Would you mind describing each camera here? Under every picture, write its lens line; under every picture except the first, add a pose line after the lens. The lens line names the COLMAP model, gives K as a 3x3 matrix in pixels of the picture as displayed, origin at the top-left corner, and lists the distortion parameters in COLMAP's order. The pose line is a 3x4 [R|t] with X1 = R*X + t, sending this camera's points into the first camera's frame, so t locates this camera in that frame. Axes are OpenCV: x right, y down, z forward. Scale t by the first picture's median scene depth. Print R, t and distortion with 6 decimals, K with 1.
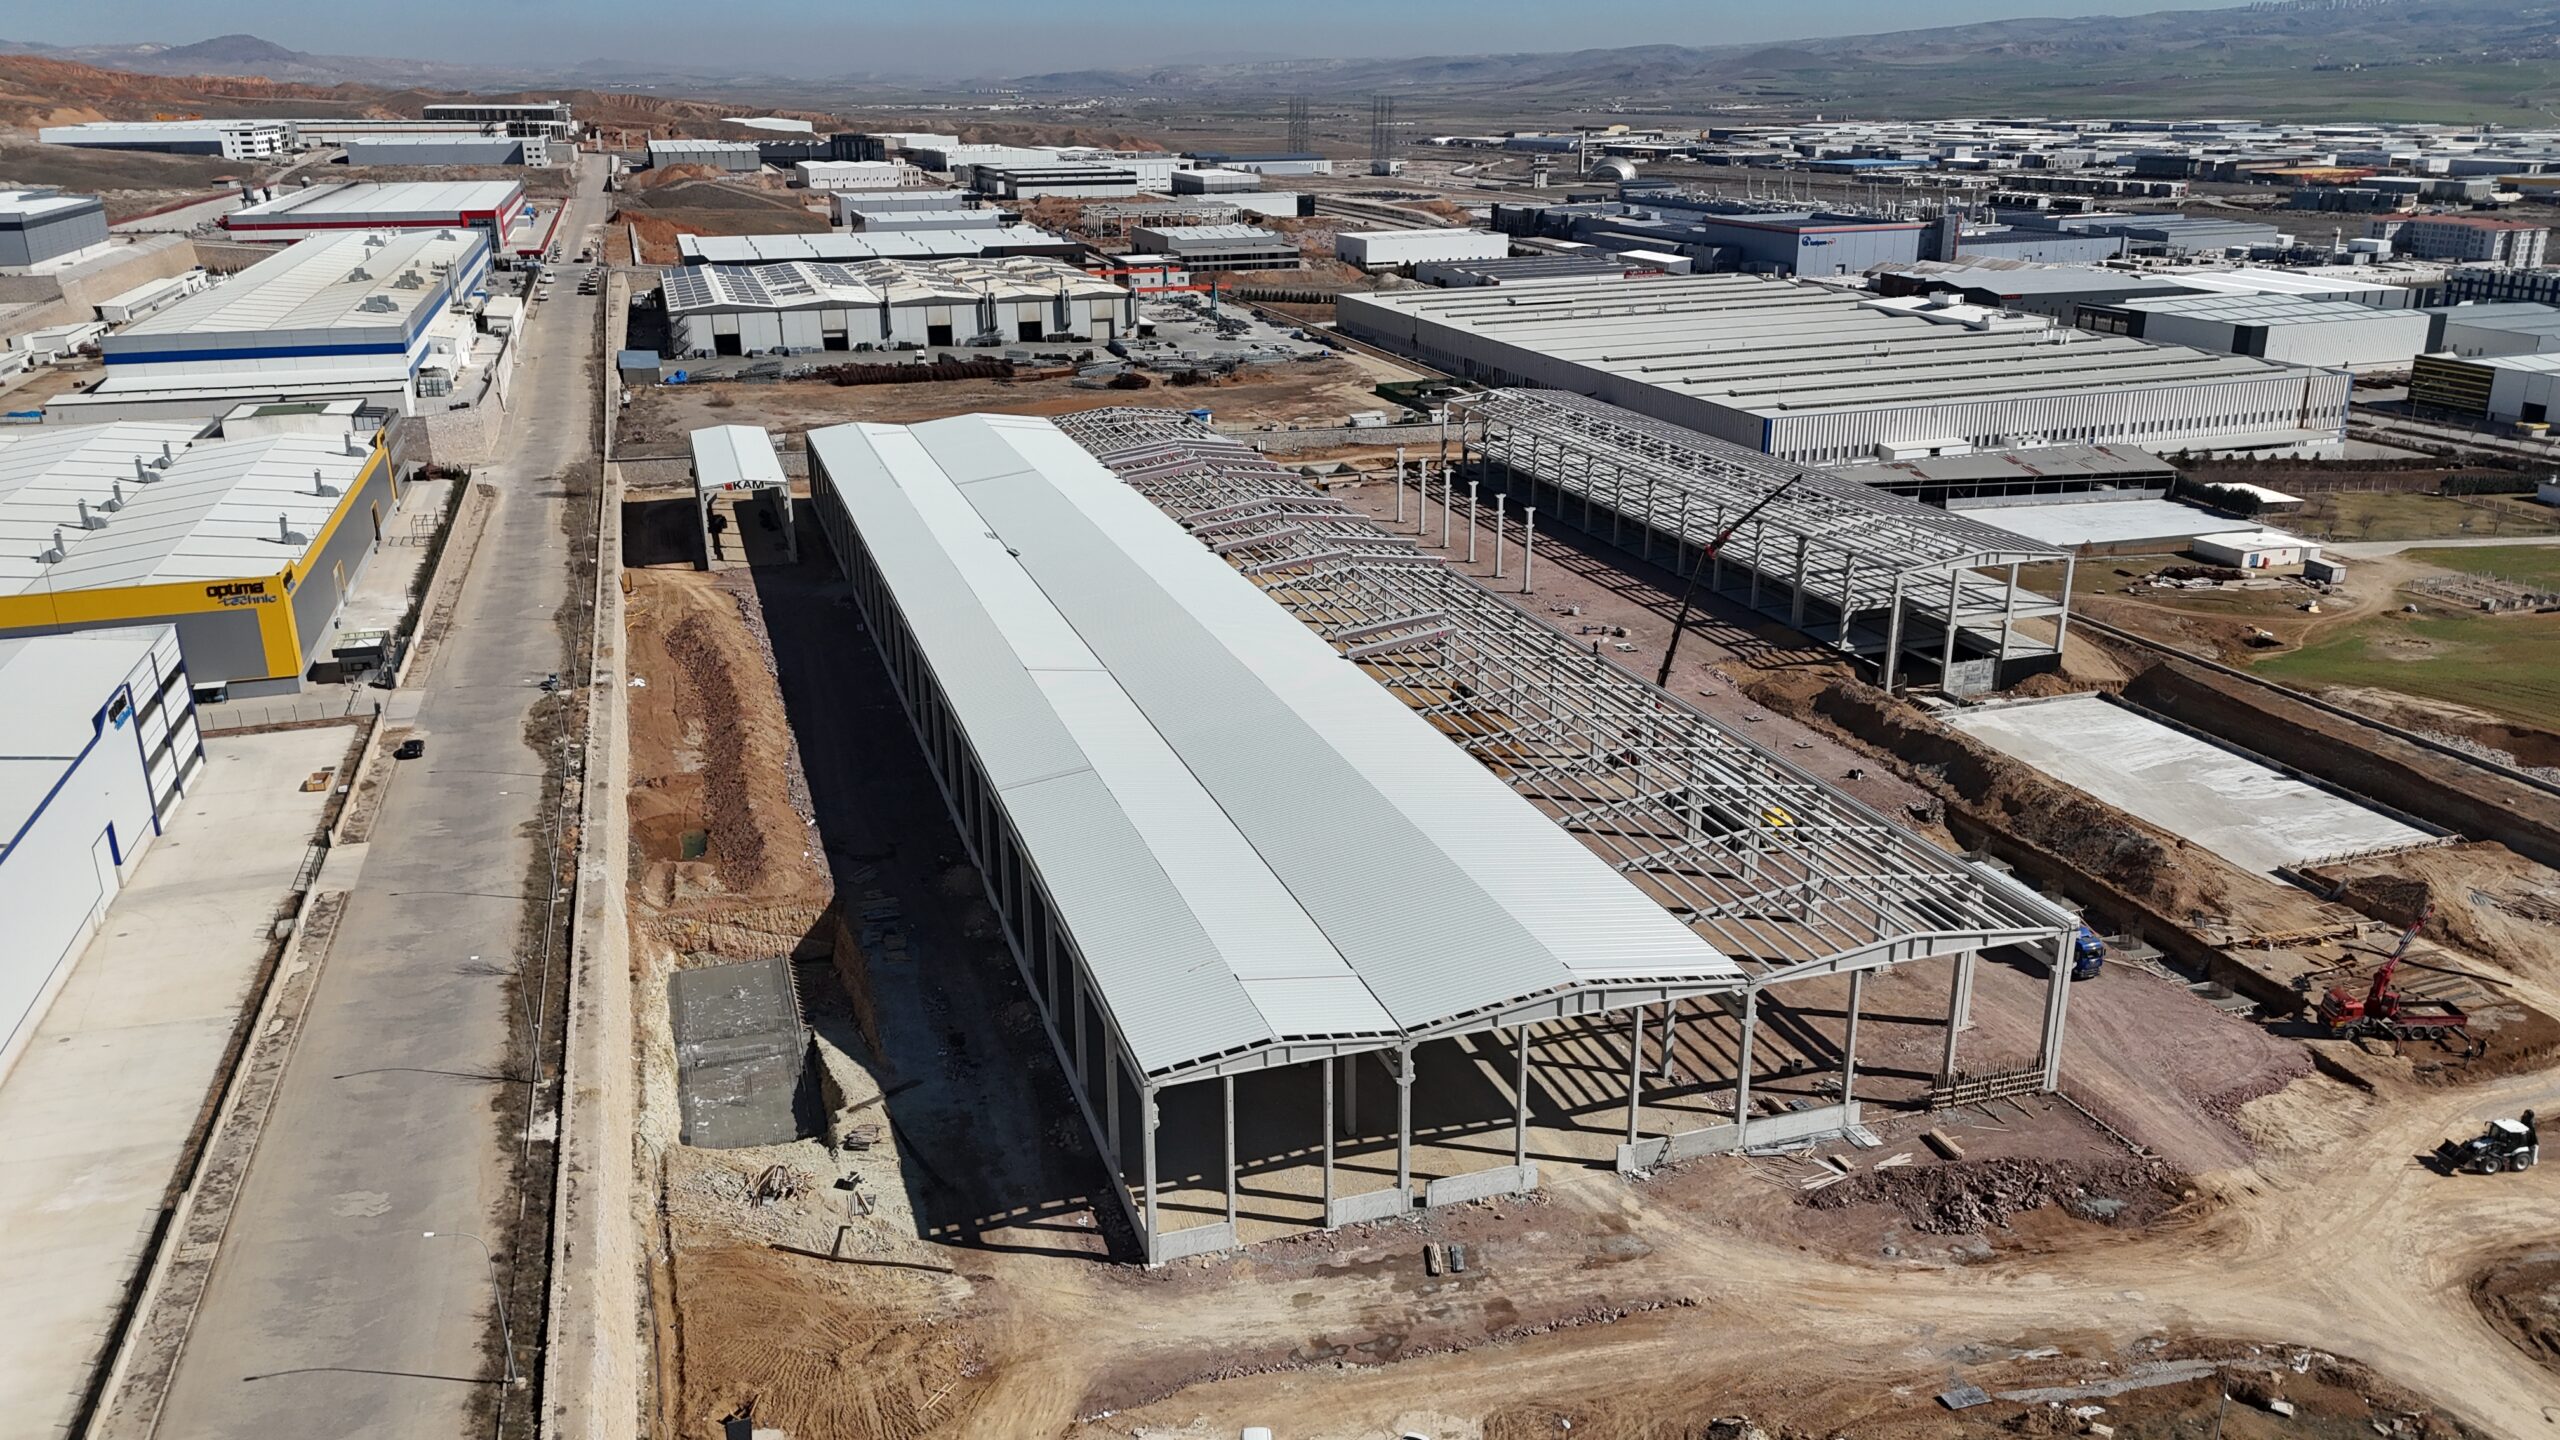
lens RADIAL K [[1876.3, 0, 1281.7], [0, 1876.3, 714.8], [0, 0, 1]] dist [0.071848, -0.061447]
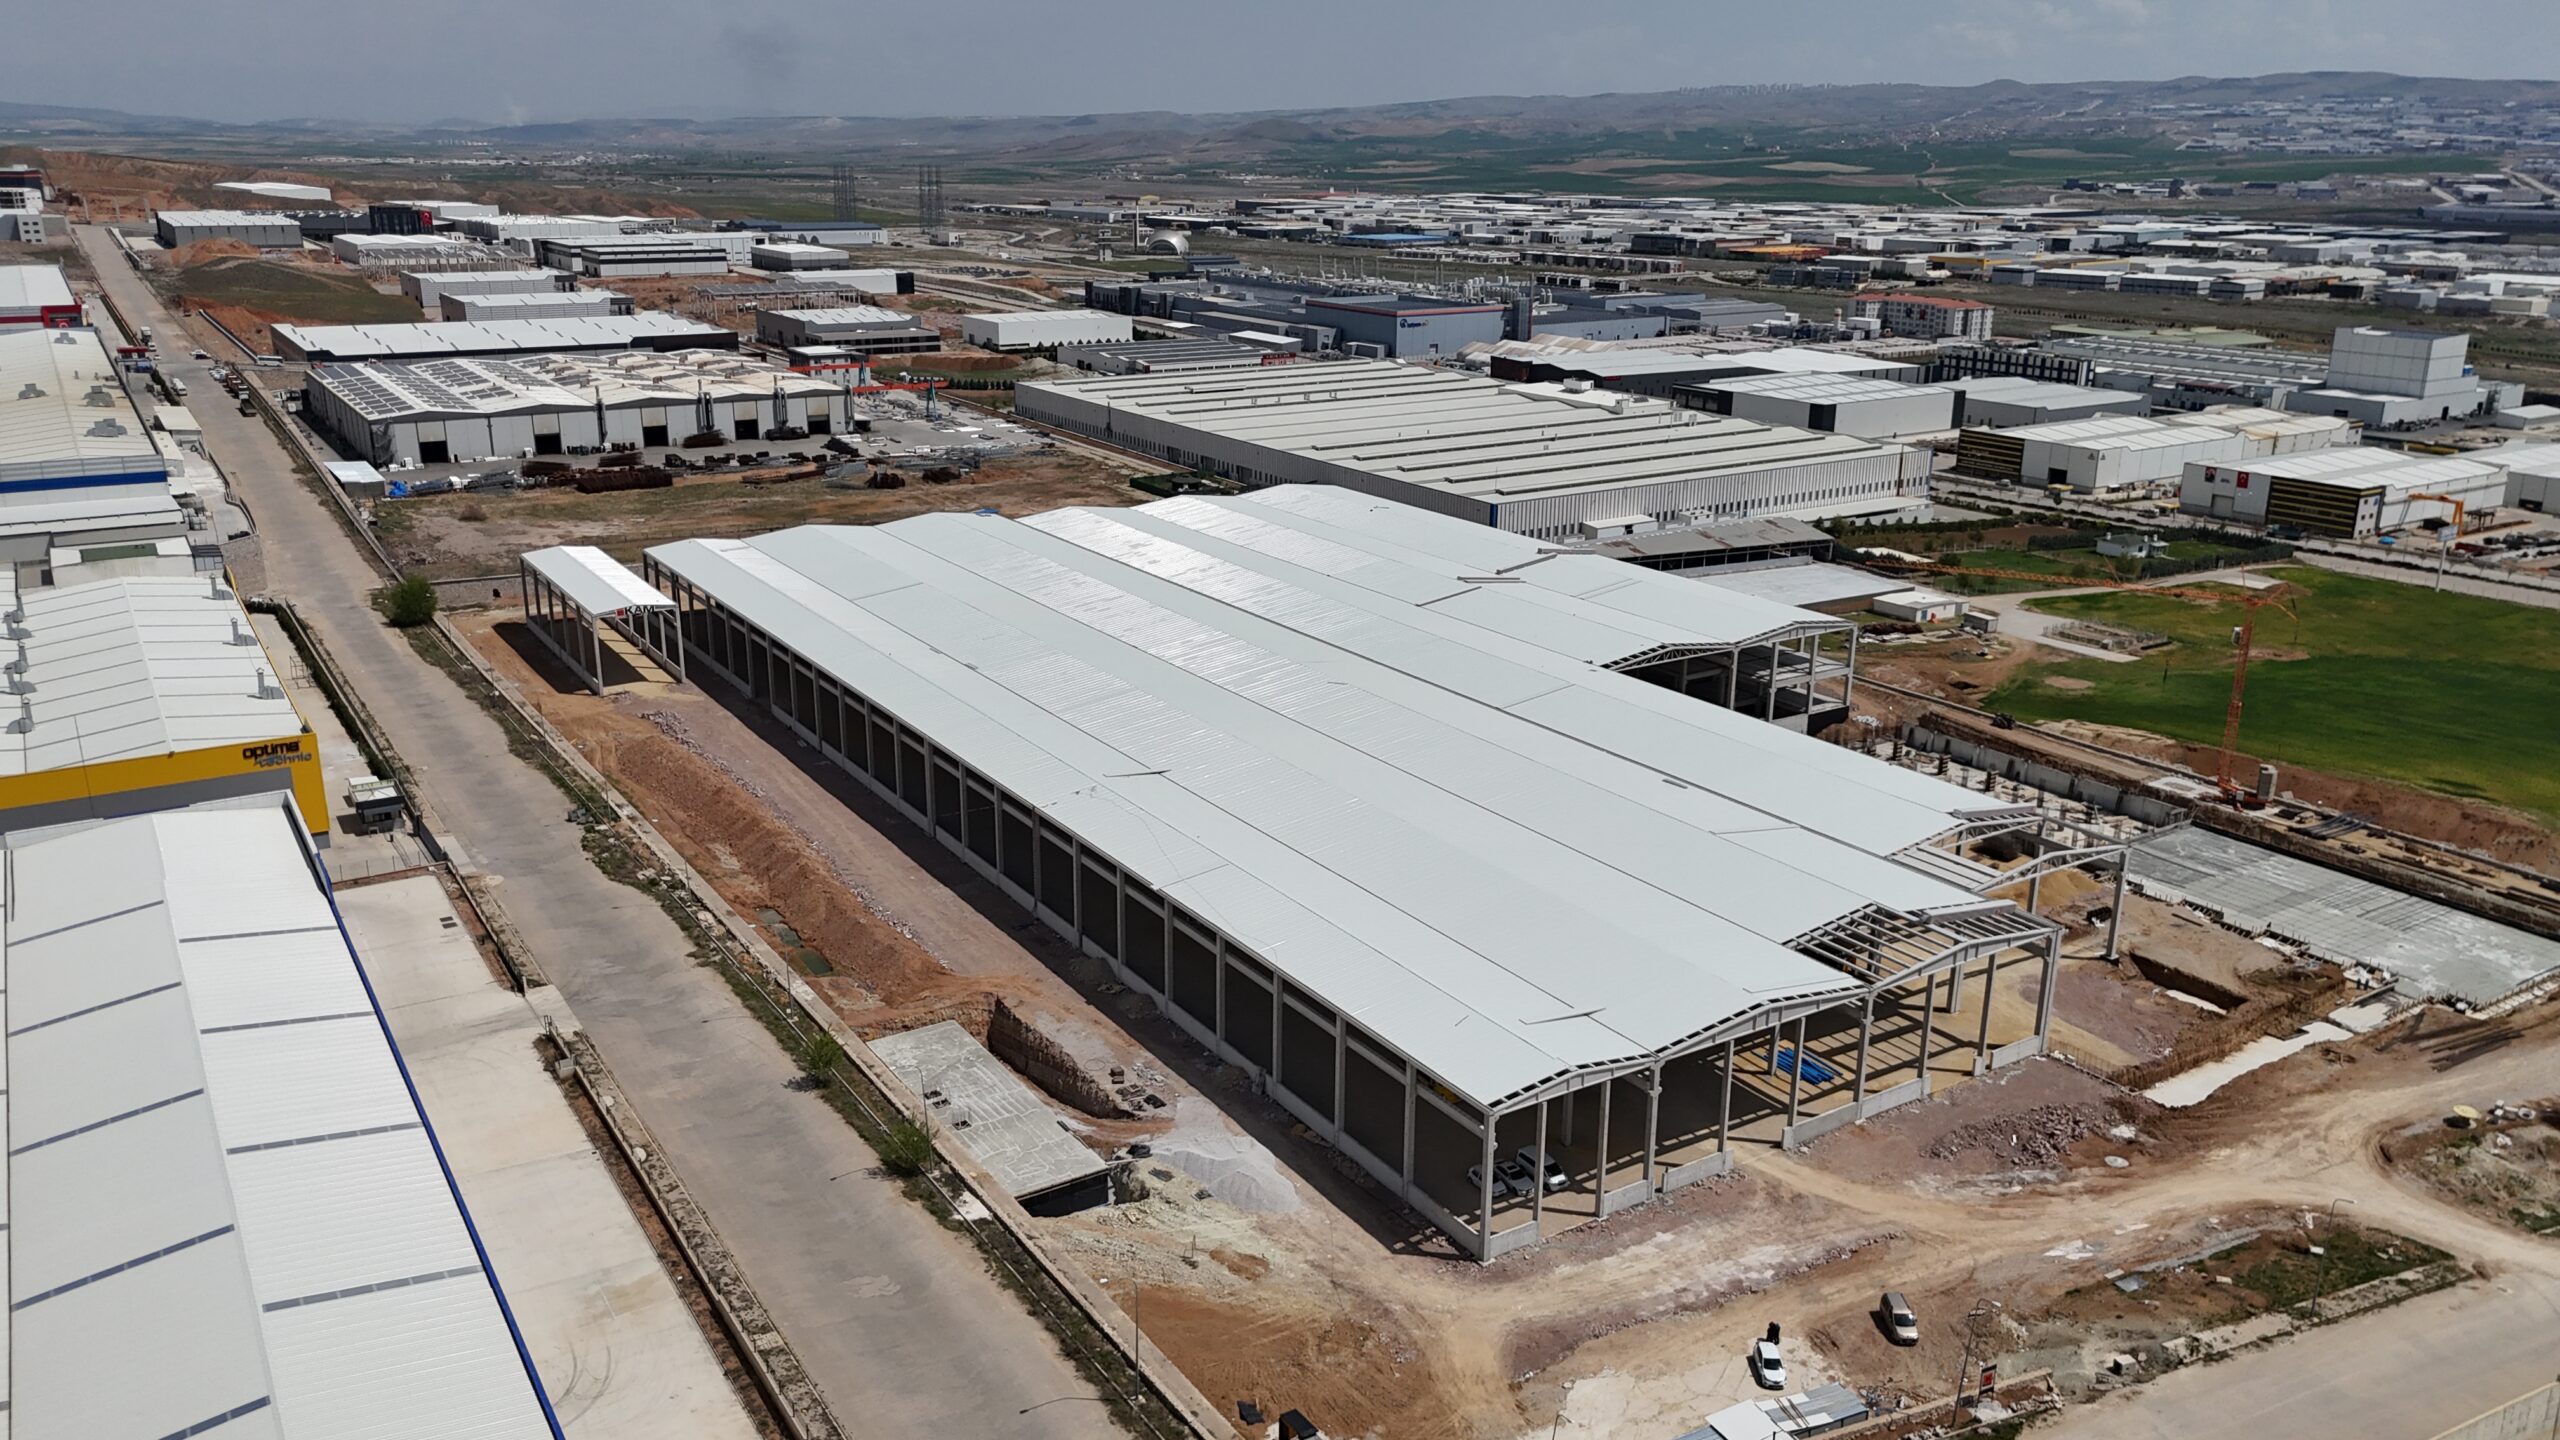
lens RADIAL K [[1893.3, 0, 1276.7], [0, 1893.3, 712.1], [0, 0, 1]] dist [0.066814, -0.064020]
pose [[0.968828, -0.057158, 0.241052, -0.210946], [0.064826, 0.997608, -0.023996, -0.020536], [-0.239104, 0.038875, 0.970215, -0.083958]]
